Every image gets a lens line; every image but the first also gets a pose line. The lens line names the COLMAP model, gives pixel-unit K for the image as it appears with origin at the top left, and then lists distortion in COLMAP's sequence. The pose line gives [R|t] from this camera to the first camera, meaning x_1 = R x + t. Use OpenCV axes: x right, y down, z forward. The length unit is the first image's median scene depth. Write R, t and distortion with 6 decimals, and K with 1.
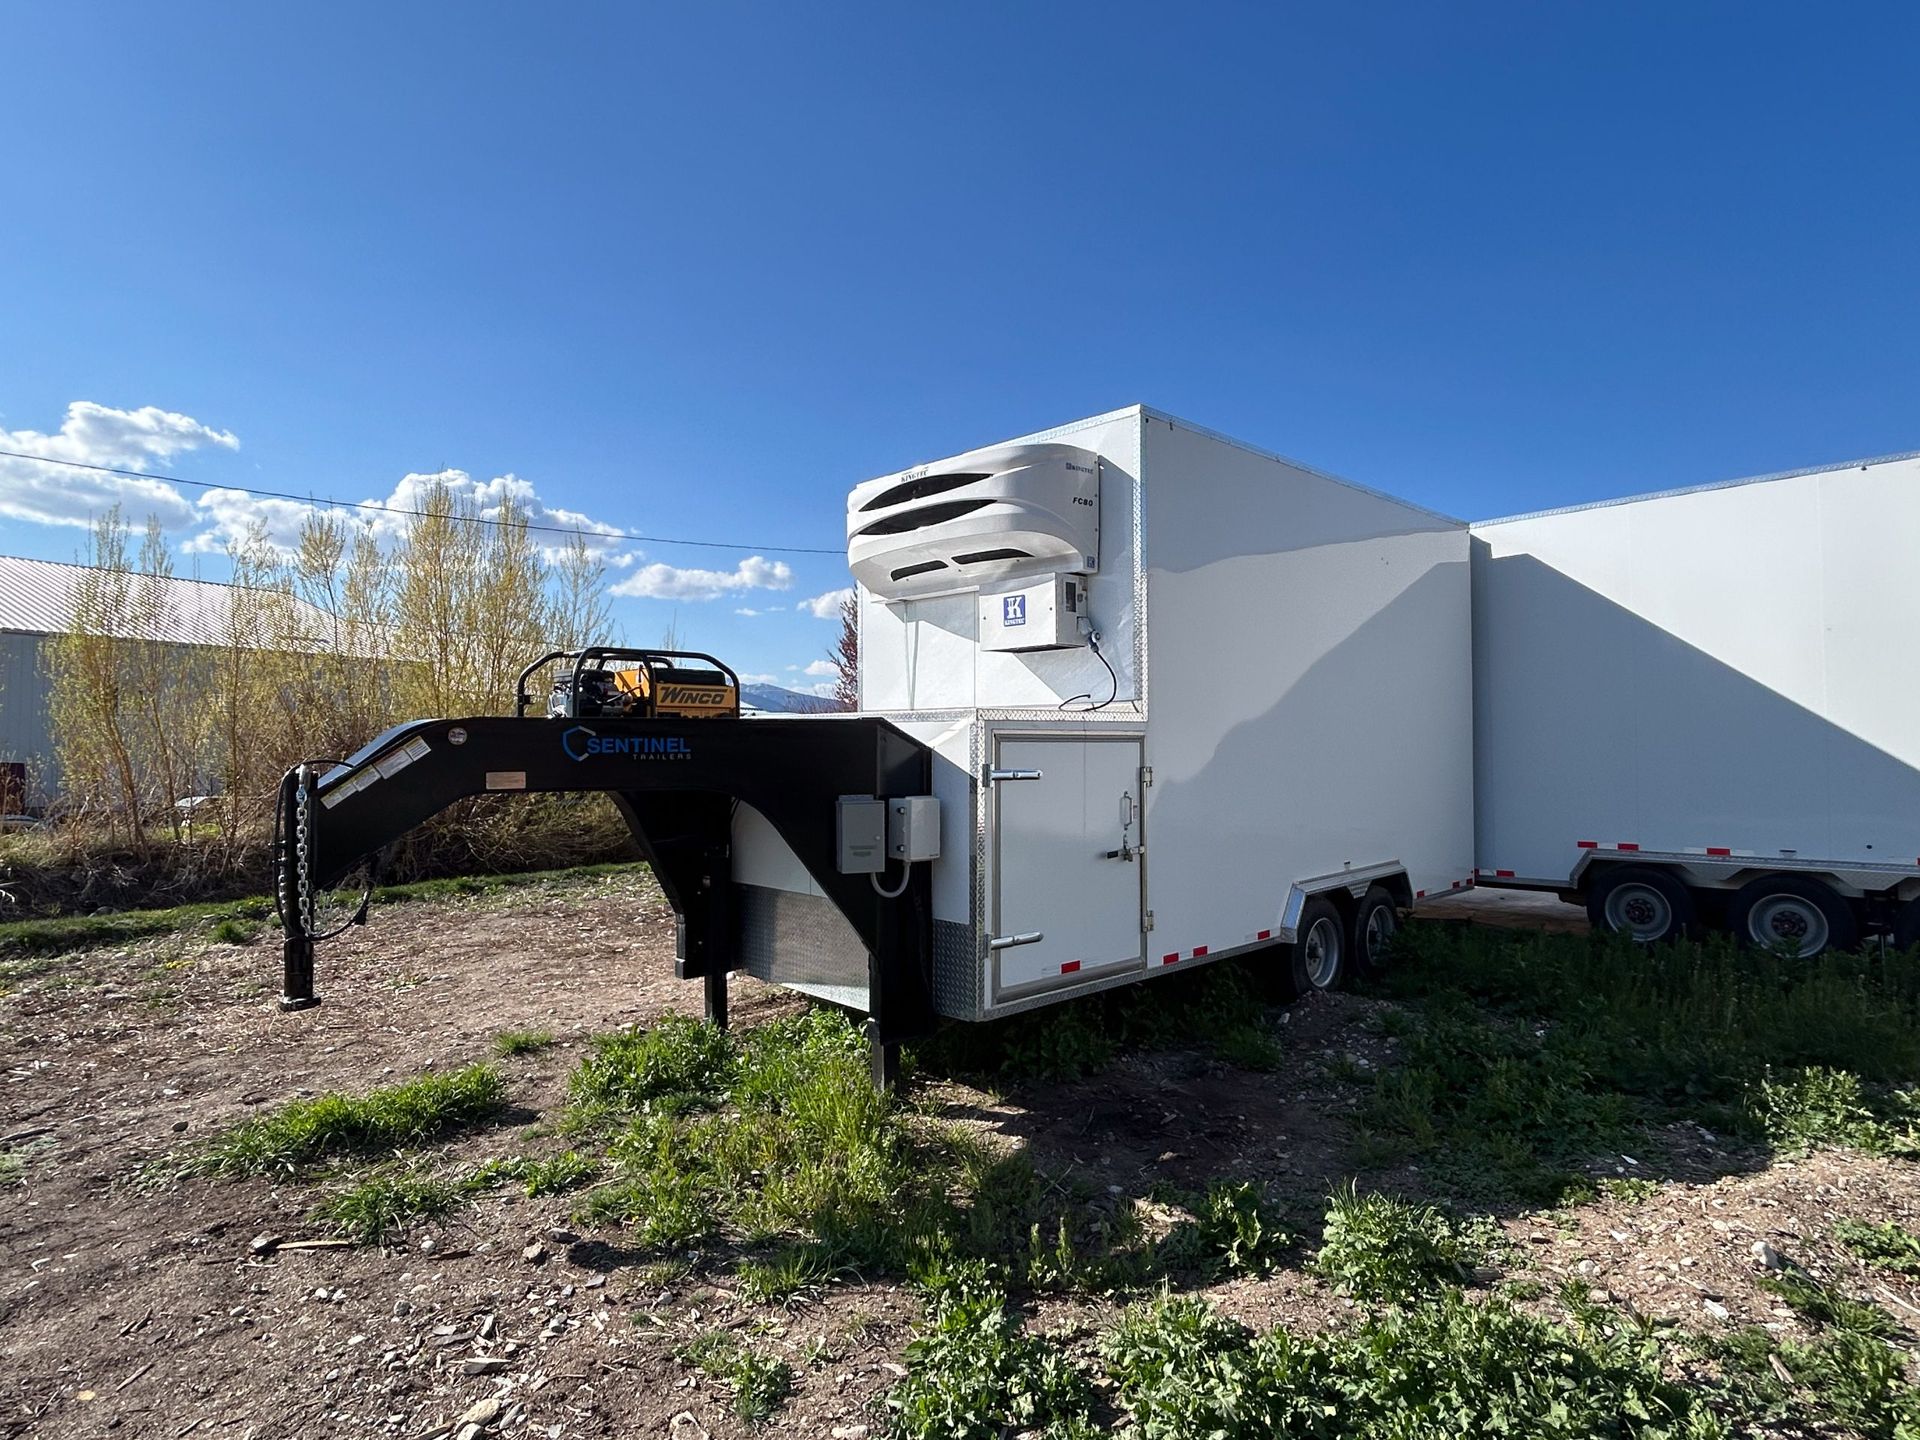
lens RADIAL K [[1027.3, 0, 960.0], [0, 1027.3, 720.0], [0, 0, 1]] dist [-0.001602, 0.000868]
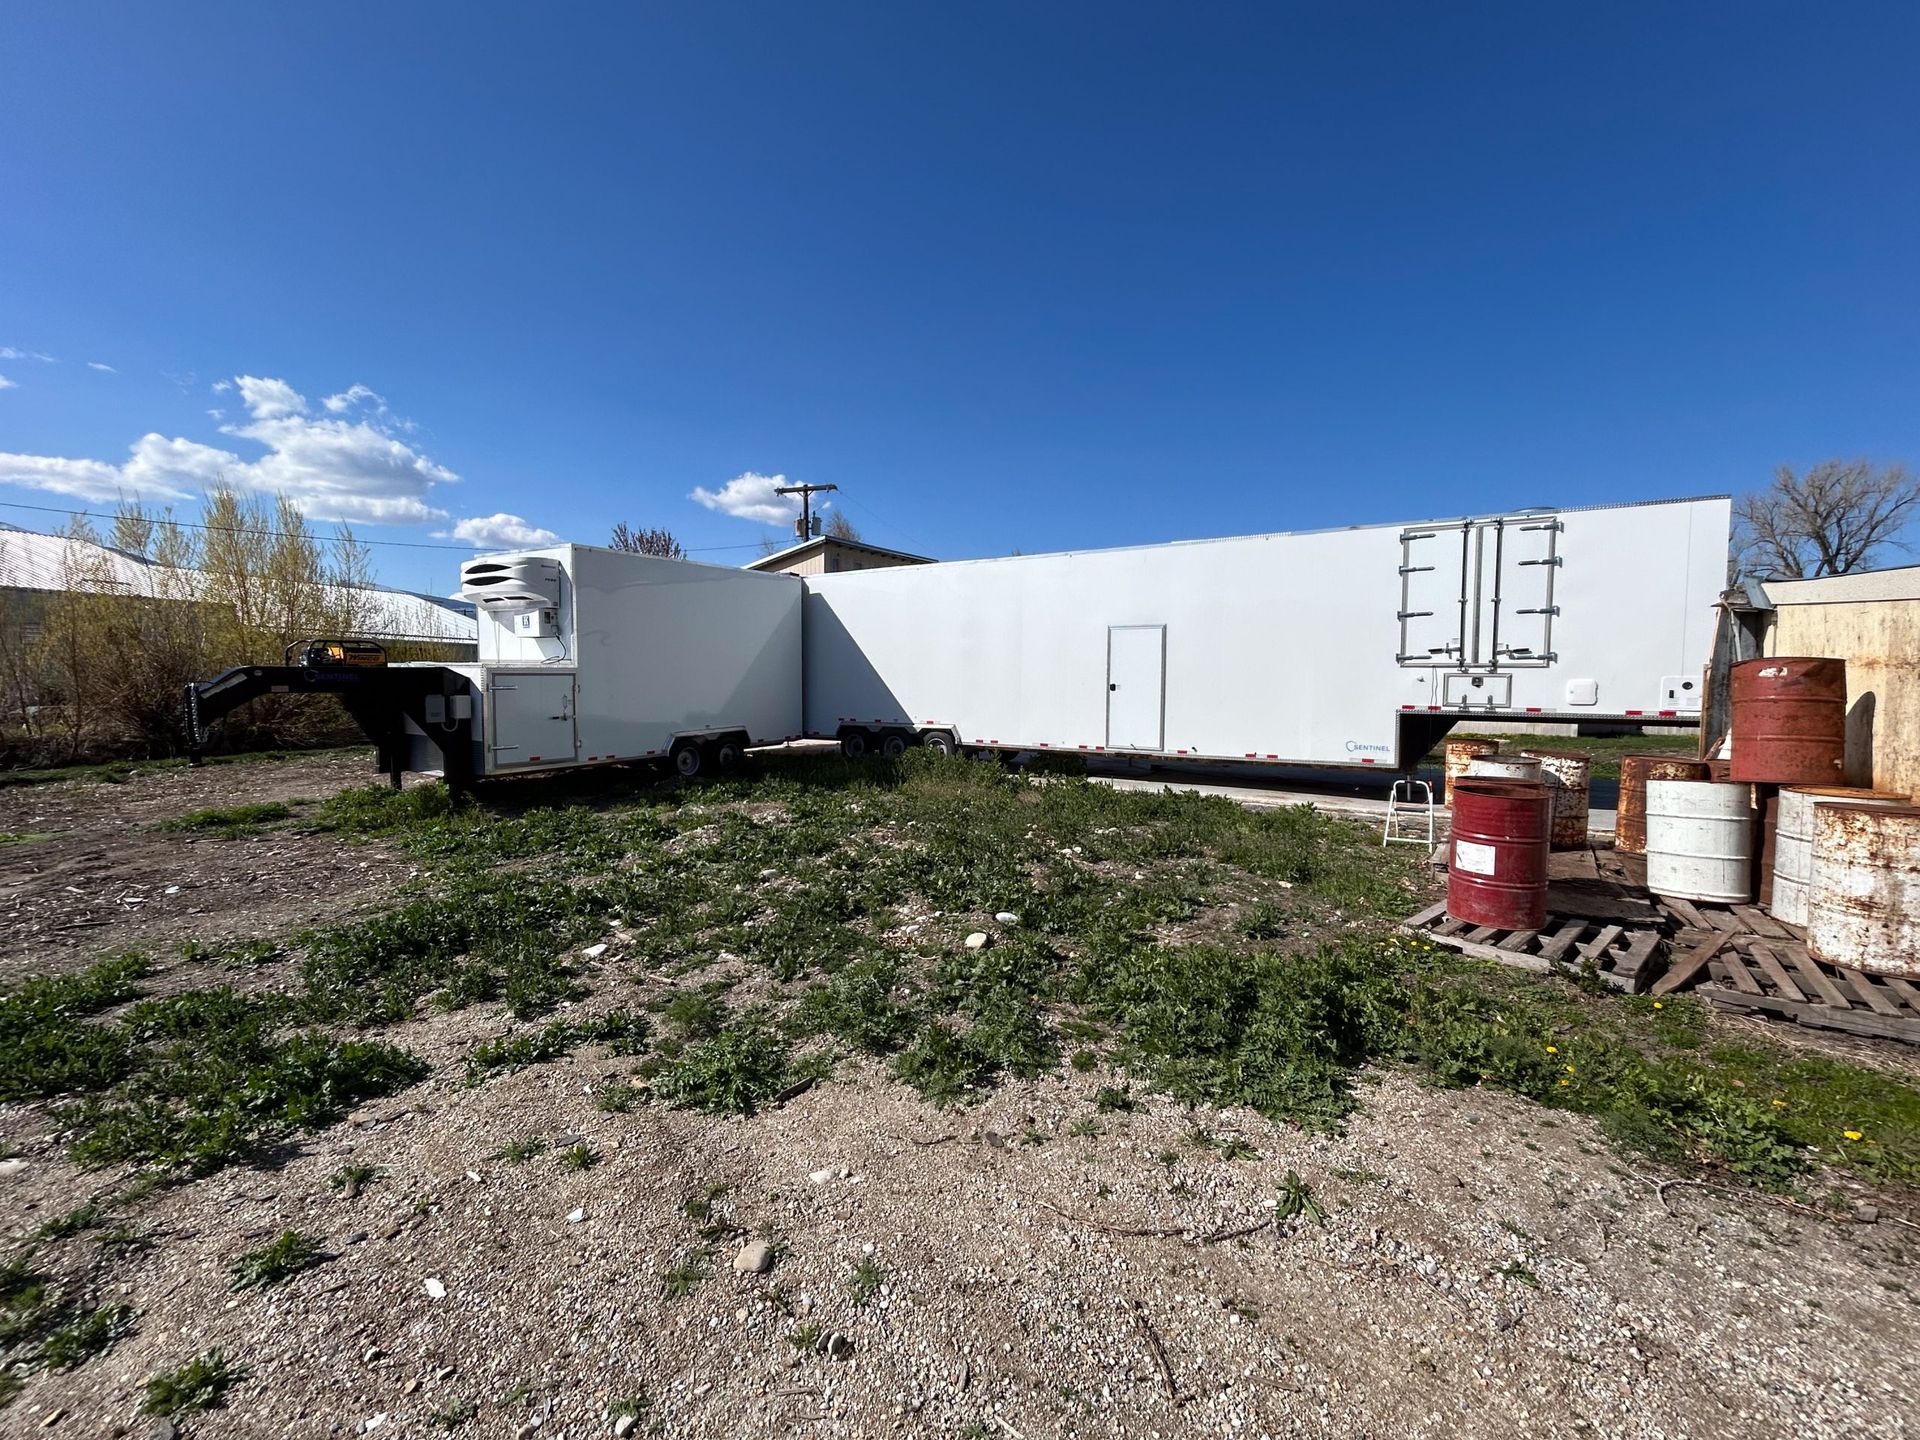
lens RADIAL K [[807.6, 0, 983.9], [0, 807.6, 722.0], [0, 0, 1]] dist [0.000475, 0.000048]
pose [[0.963455, -0.008528, 0.267736, 0.612986], [-0.015059, 0.996188, 0.085921, -0.051753], [-0.267448, -0.086812, 0.959654, -1.226829]]
